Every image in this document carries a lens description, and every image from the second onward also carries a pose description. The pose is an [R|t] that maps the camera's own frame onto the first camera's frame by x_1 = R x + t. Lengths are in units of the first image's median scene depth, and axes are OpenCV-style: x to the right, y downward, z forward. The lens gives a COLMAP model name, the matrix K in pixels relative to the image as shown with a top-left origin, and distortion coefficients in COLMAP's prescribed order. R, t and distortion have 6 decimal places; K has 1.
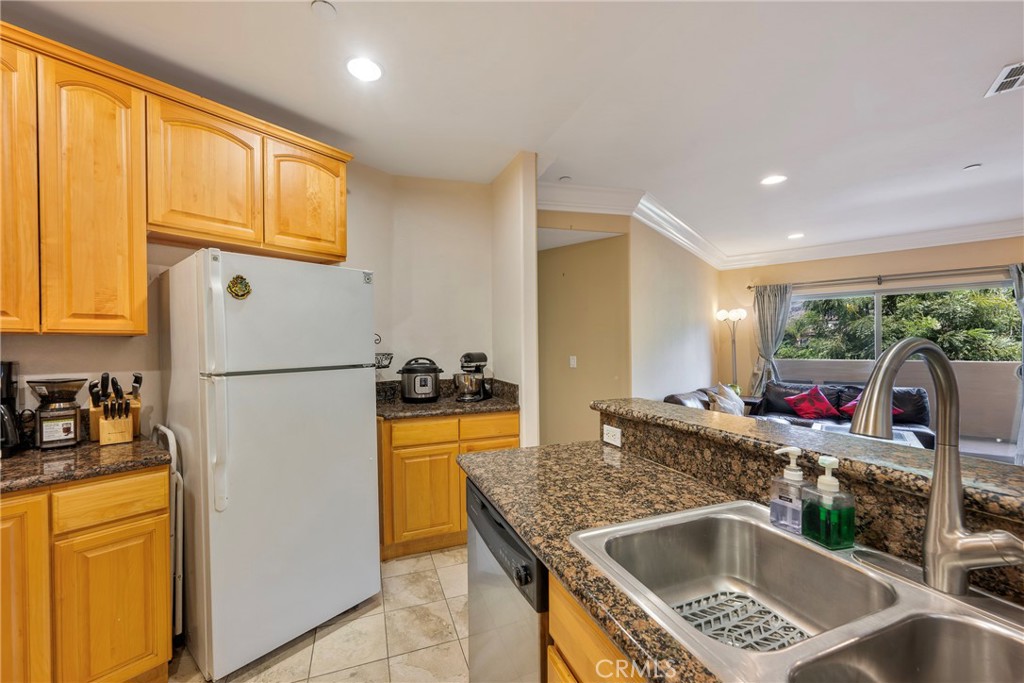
lens RADIAL K [[407.1, 0, 510.9], [0, 407.1, 347.1], [0, 0, 1]] dist [0.000516, -0.000165]
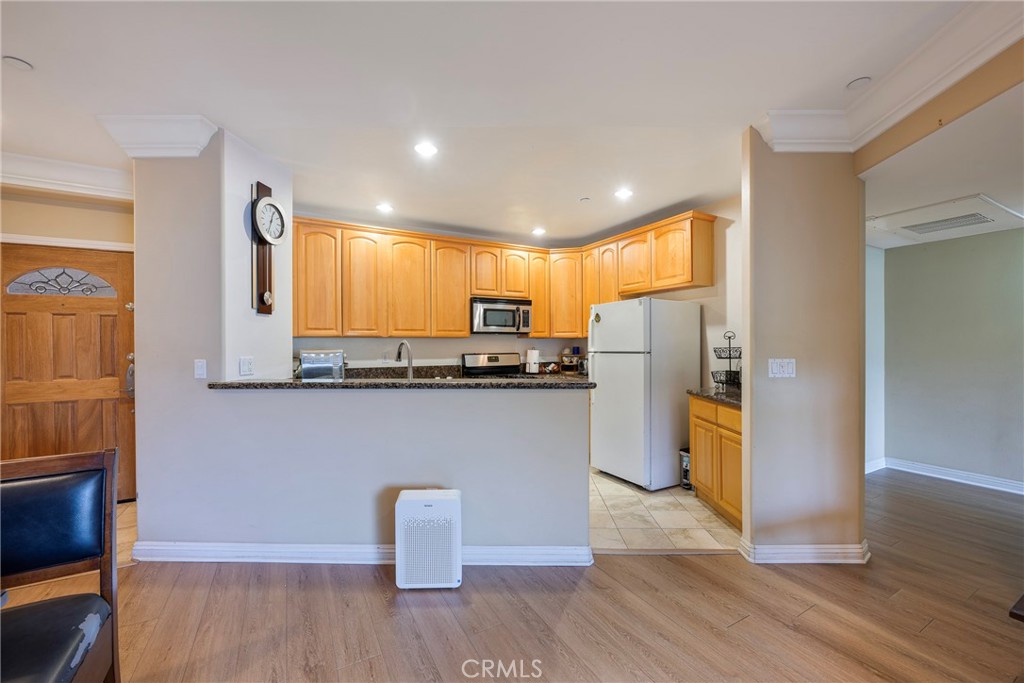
lens RADIAL K [[407.1, 0, 510.9], [0, 407.1, 347.1], [0, 0, 1]] dist [0.000516, -0.000165]
pose [[-0.373122, 0.015982, -0.927645, 1.716151], [0.001067, 0.999858, 0.016797, -0.008270], [0.927782, 0.005277, -0.373086, 1.325867]]
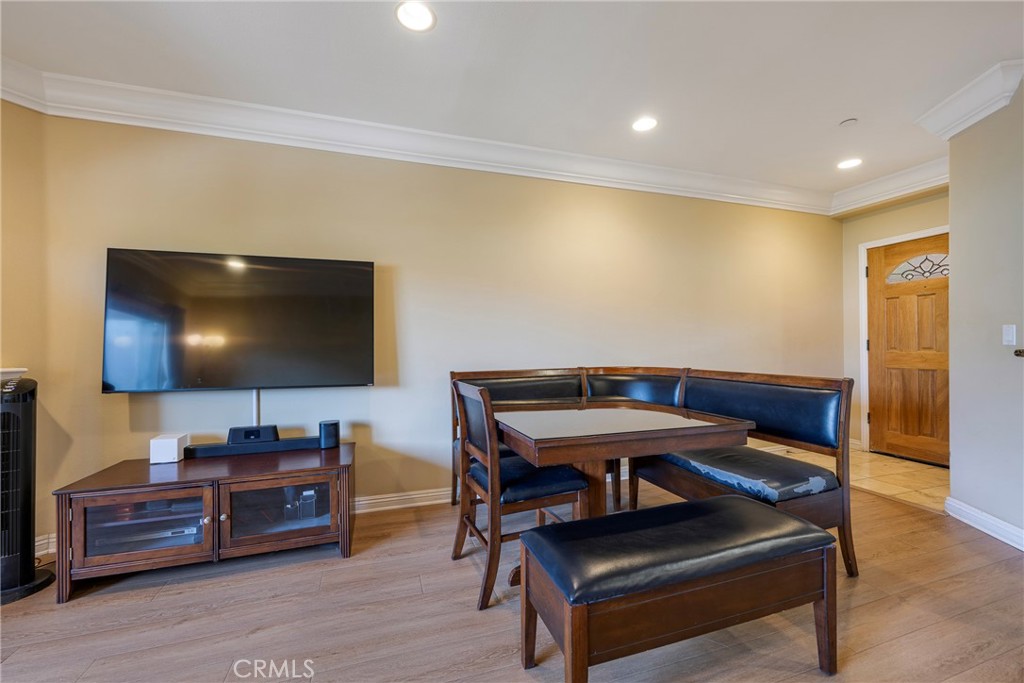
lens RADIAL K [[407.1, 0, 510.9], [0, 407.1, 347.1], [0, 0, 1]] dist [0.000516, -0.000165]
pose [[-0.839708, 0.010811, 0.542931, 1.440402], [0.018001, 0.999807, 0.007931, 0.090145], [-0.542740, 0.016433, -0.839740, 1.757746]]
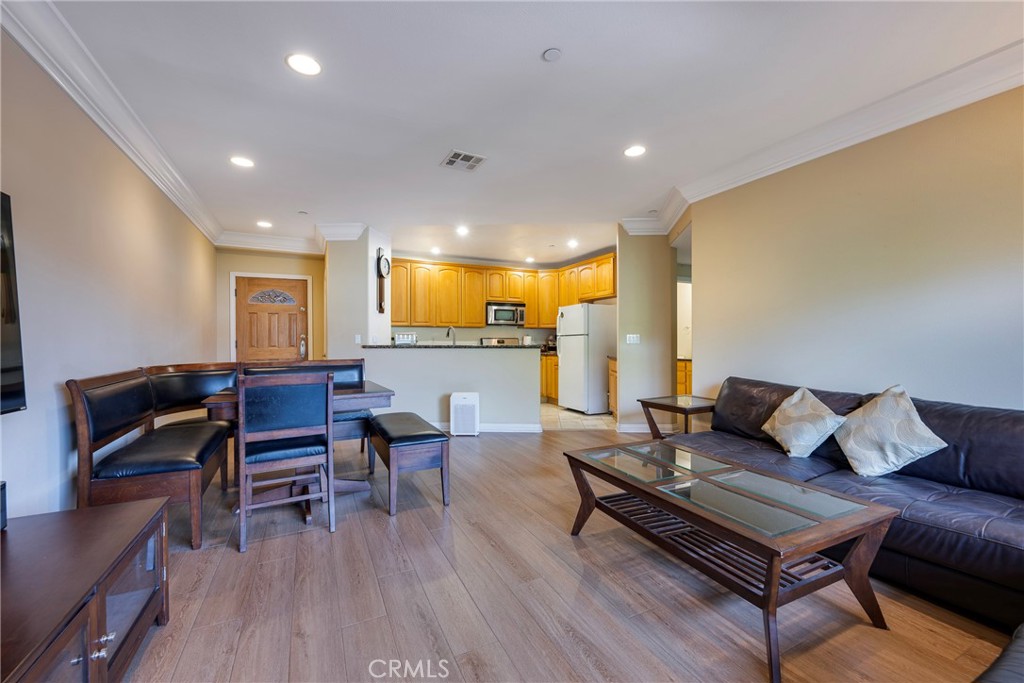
lens RADIAL K [[411.9, 0, 512.4], [0, 411.9, 343.8], [0, 0, 1]] dist [-0.000068, 0.000014]
pose [[-0.417081, 0.012636, -0.908781, 3.104982], [0.000161, 0.999904, 0.013829, 0.082433], [0.908869, 0.005622, -0.417043, 2.112224]]
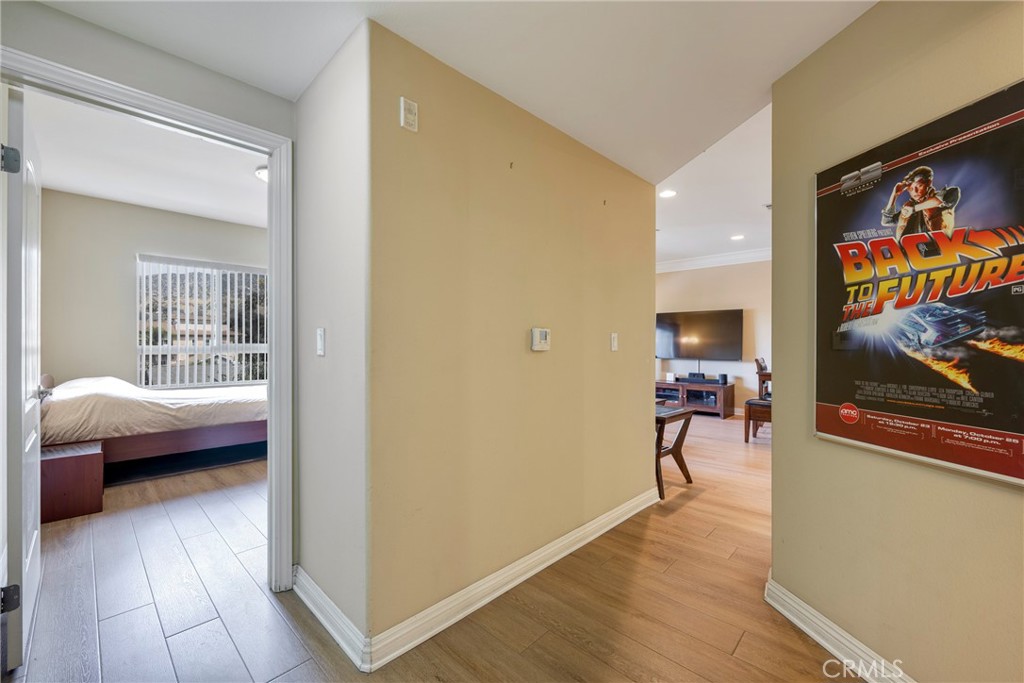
lens RADIAL K [[411.9, 0, 512.4], [0, 411.9, 343.8], [0, 0, 1]] dist [-0.000068, 0.000014]
pose [[0.079719, 0.007434, 0.996790, -1.187660], [0.007063, 0.999943, -0.008023, 0.099045], [-0.996792, 0.007680, 0.079662, 2.525668]]
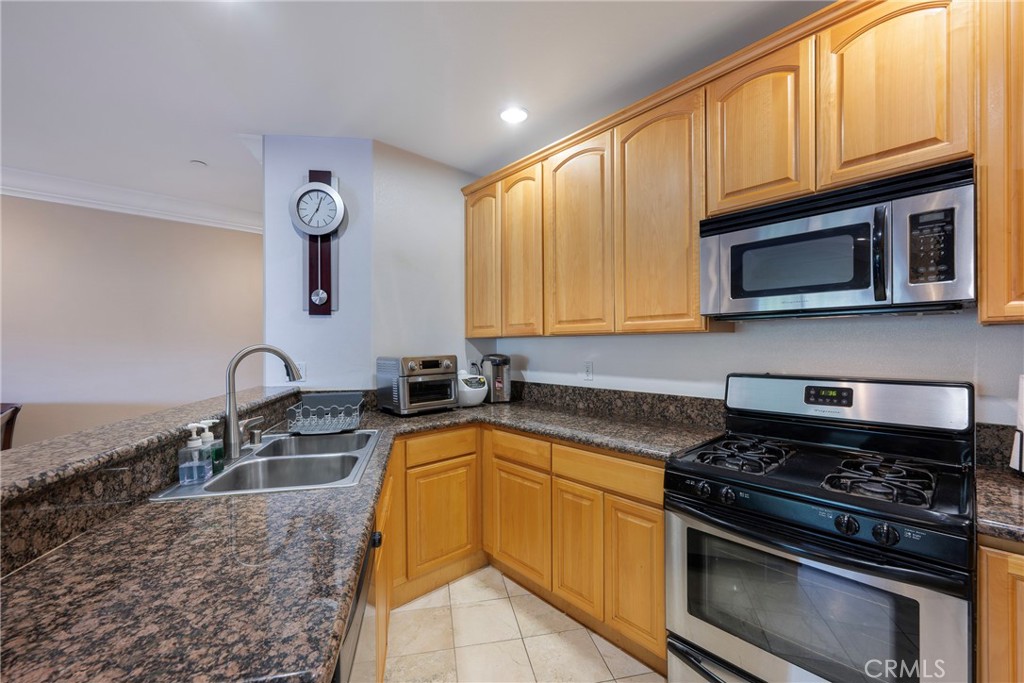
lens RADIAL K [[415.3, 0, 510.7], [0, 415.3, 346.1], [0, 0, 1]] dist [-0.001155, -0.000032]
pose [[-0.988131, 0.013124, 0.153054, -0.305336], [0.014335, 0.999874, 0.006805, -0.003990], [-0.152946, 0.008919, -0.988194, 1.174143]]
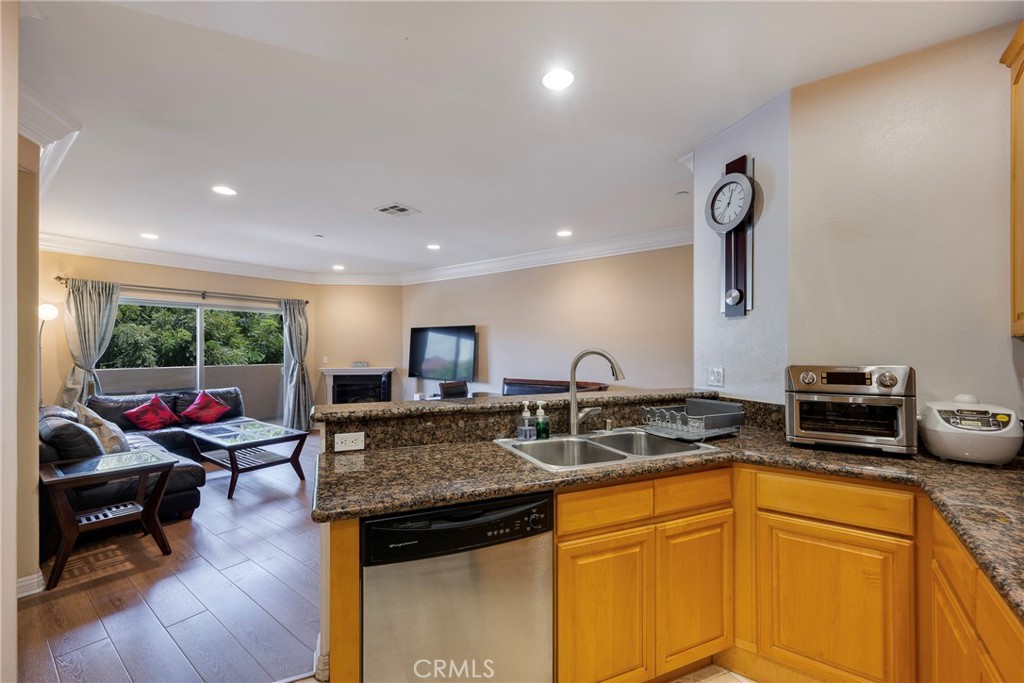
lens RADIAL K [[415.9, 0, 495.5], [0, 415.9, 346.2], [0, 0, 1]] dist [0.001021, 0.000234]
pose [[-0.023546, 0.016673, 0.999584, -0.752542], [0.005801, 0.999846, -0.016541, 0.001528], [-0.999706, 0.005409, -0.023639, 0.638234]]
